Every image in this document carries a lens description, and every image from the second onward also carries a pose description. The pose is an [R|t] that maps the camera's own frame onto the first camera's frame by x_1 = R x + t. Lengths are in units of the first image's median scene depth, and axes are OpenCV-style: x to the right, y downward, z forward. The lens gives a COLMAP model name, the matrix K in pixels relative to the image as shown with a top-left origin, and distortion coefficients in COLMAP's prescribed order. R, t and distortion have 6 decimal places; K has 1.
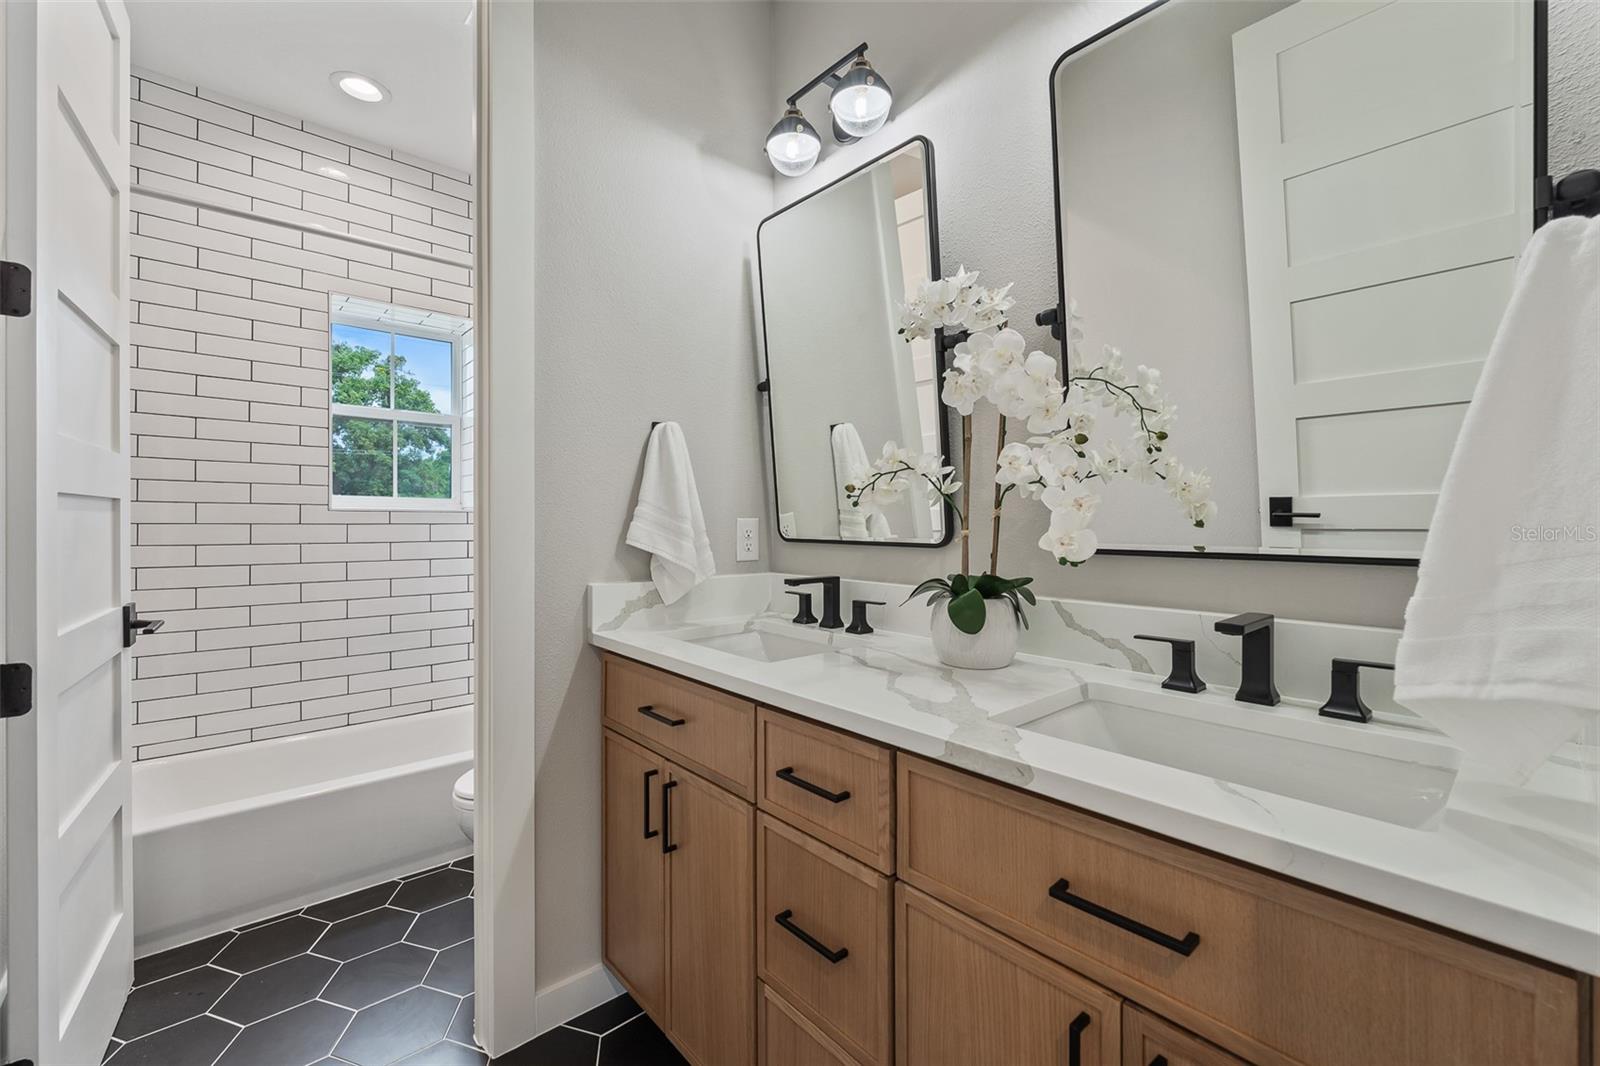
lens RADIAL K [[650.2, 0, 797.8], [0, 650.2, 527.0], [0, 0, 1]] dist [0.001009, -0.001324]
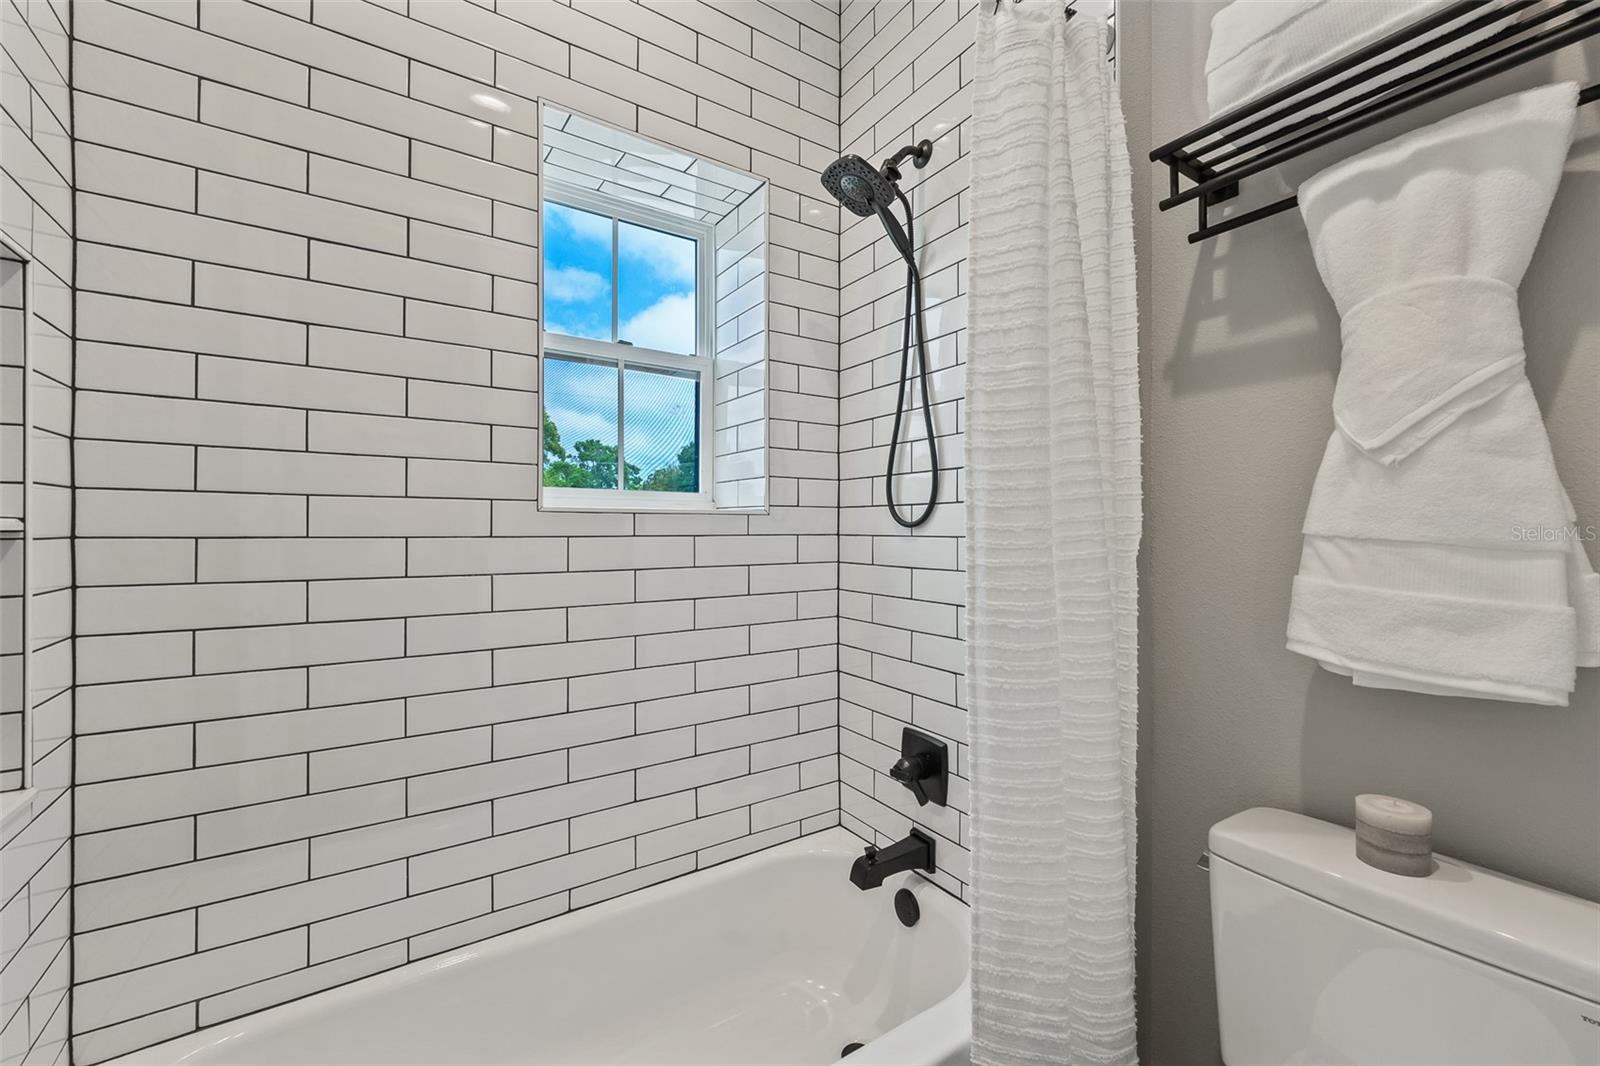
lens RADIAL K [[650.2, 0, 802.7], [0, 650.2, 531.2], [0, 0, 1]] dist [0.001009, -0.001324]
pose [[0.990513, -0.001955, -0.137407, -0.435042], [0.001840, 0.999998, -0.000962, -0.008430], [0.137409, 0.000700, 0.990514, 0.503950]]
